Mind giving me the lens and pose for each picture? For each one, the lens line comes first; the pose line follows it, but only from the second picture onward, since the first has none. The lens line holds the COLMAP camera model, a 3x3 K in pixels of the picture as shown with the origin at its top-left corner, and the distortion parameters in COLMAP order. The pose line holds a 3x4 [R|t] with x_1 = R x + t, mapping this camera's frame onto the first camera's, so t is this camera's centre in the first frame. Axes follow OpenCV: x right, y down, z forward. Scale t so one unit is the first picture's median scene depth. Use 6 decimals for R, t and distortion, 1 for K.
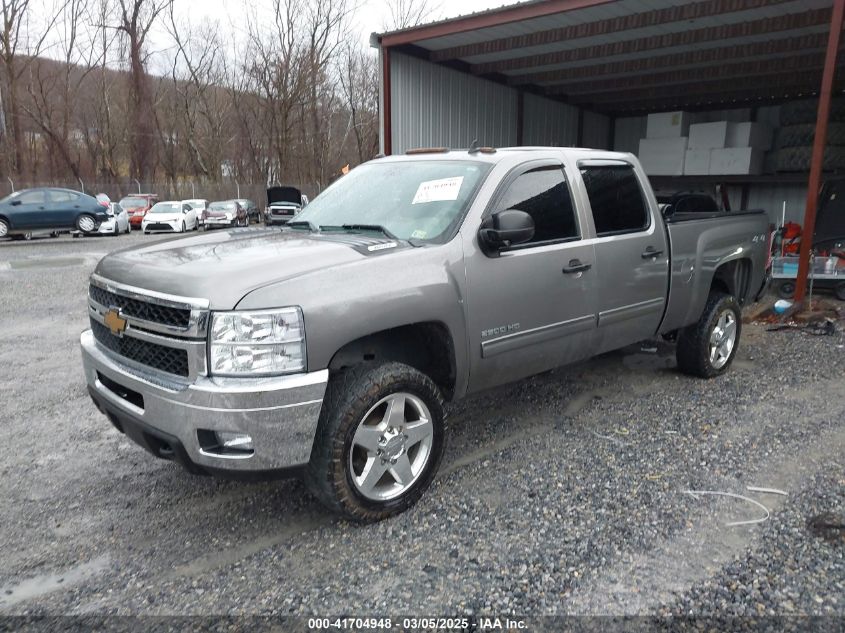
lens RADIAL K [[658.8, 0, 428.2], [0, 658.8, 316.2], [0, 0, 1]] dist [0.068526, -0.113160]
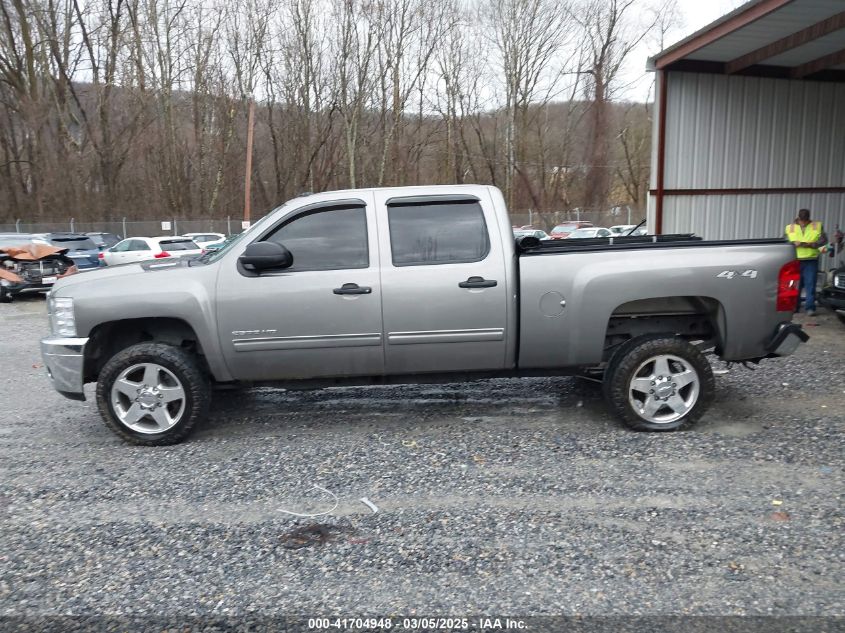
lens RADIAL K [[658.8, 0, 428.2], [0, 658.8, 316.2], [0, 0, 1]] dist [0.068526, -0.113160]
pose [[0.743312, 0.077548, -0.664435, 1.093142], [-0.100527, 0.994928, 0.003659, -0.044884], [0.661348, 0.064073, 0.747337, 0.216790]]
